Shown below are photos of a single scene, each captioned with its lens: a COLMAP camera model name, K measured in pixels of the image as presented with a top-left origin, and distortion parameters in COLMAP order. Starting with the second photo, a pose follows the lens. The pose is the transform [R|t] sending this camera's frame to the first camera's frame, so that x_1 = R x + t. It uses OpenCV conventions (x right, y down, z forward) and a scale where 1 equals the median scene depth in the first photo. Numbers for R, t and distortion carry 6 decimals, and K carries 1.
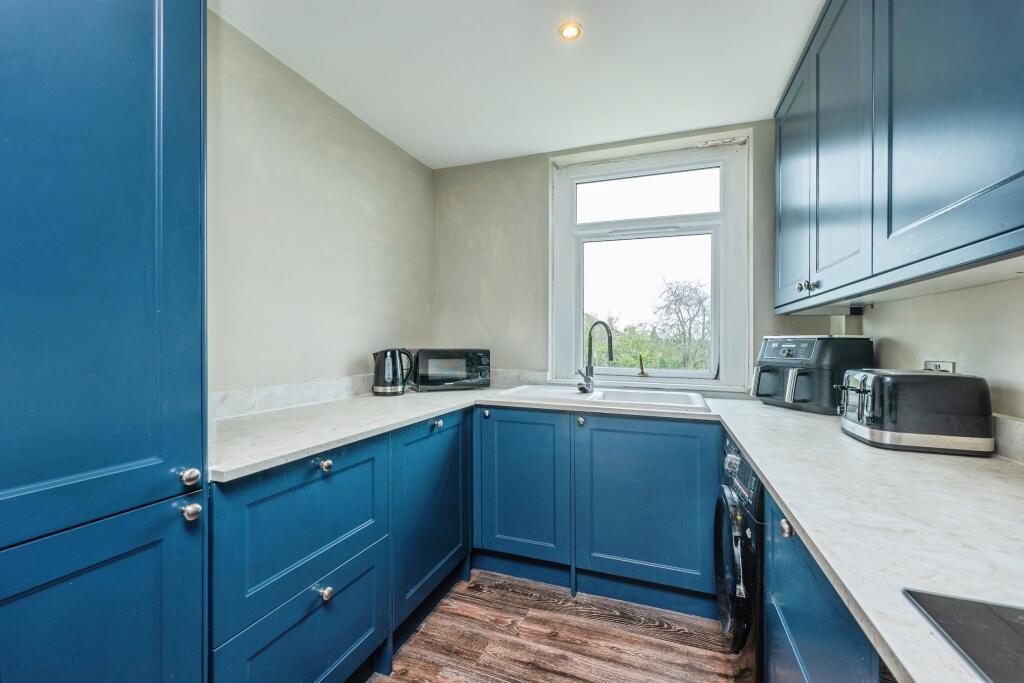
lens RADIAL K [[417.0, 0, 512.1], [0, 417.0, 344.2], [0, 0, 1]] dist [-0.007729, 0.000493]
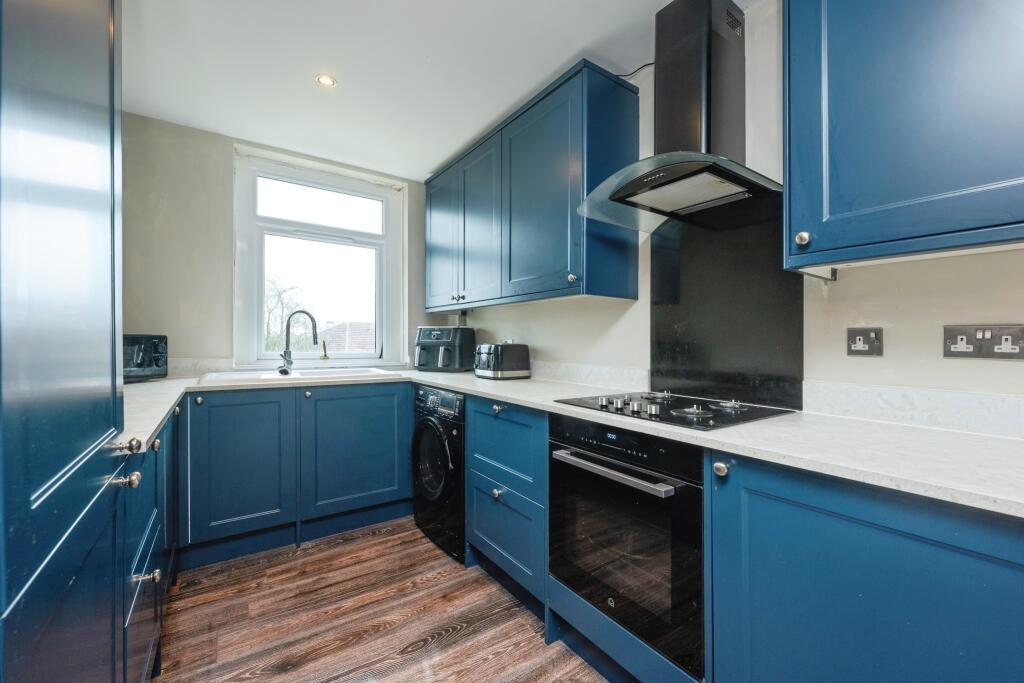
lens RADIAL K [[417.0, 0, 513.5], [0, 417.0, 339.5], [0, 0, 1]] dist [-0.007729, 0.000493]
pose [[0.567140, -0.002756, 0.823617, -0.492634], [0.000715, 0.999996, 0.002854, 0.026416], [-0.823621, -0.001030, 0.567140, -0.158645]]
